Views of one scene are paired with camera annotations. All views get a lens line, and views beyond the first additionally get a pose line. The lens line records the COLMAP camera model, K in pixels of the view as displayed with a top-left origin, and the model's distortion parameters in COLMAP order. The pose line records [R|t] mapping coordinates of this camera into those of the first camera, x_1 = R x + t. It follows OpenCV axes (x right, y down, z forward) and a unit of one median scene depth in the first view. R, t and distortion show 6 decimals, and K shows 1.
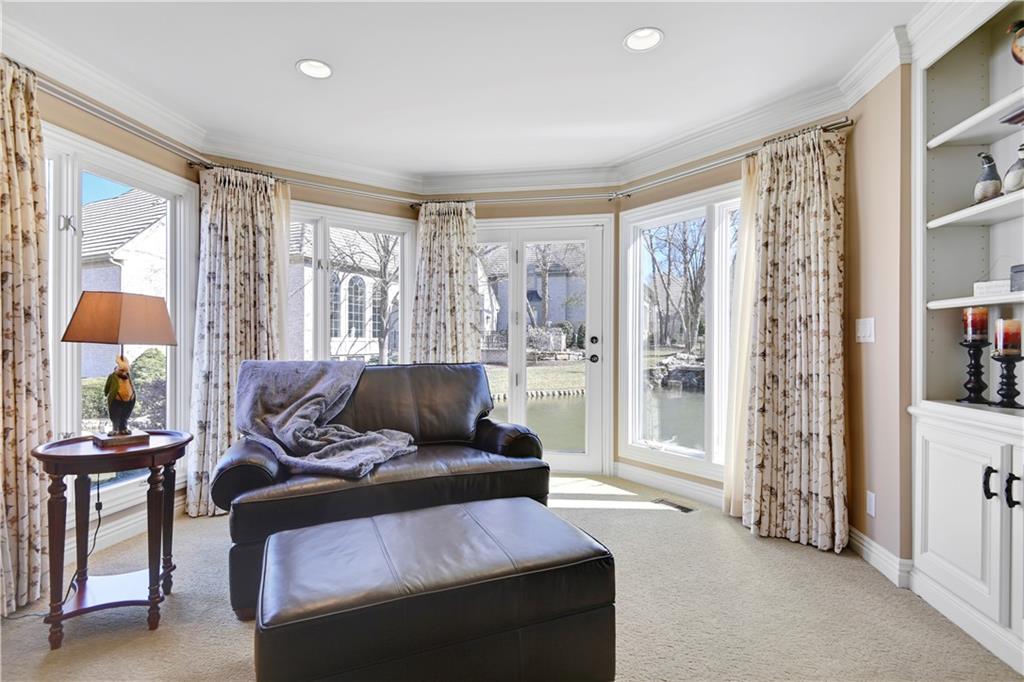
lens RADIAL K [[481.3, 0, 512.0], [0, 481.3, 342.1], [0, 0, 1]] dist [0.017185, -0.014102]
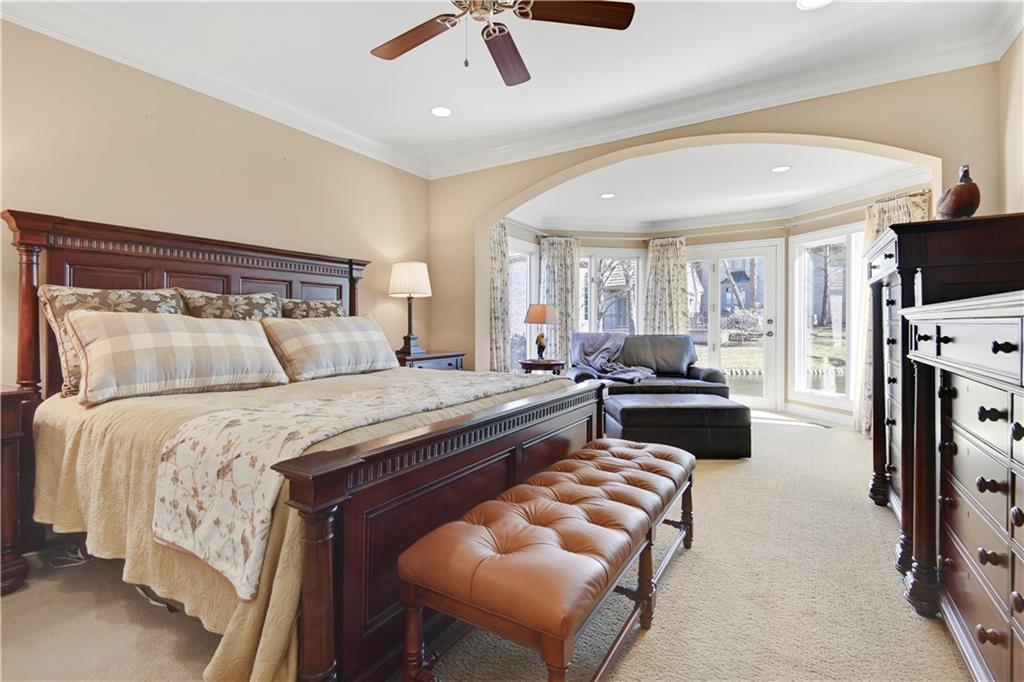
lens RADIAL K [[481.3, 0, 498.9], [0, 481.3, 325.4], [0, 0, 1]] dist [0.017185, -0.014102]
pose [[0.909767, -0.000251, -0.415119, 0.028924], [0.001677, 0.999994, 0.003070, 0.001491], [0.415115, -0.003489, 0.909762, -0.783706]]
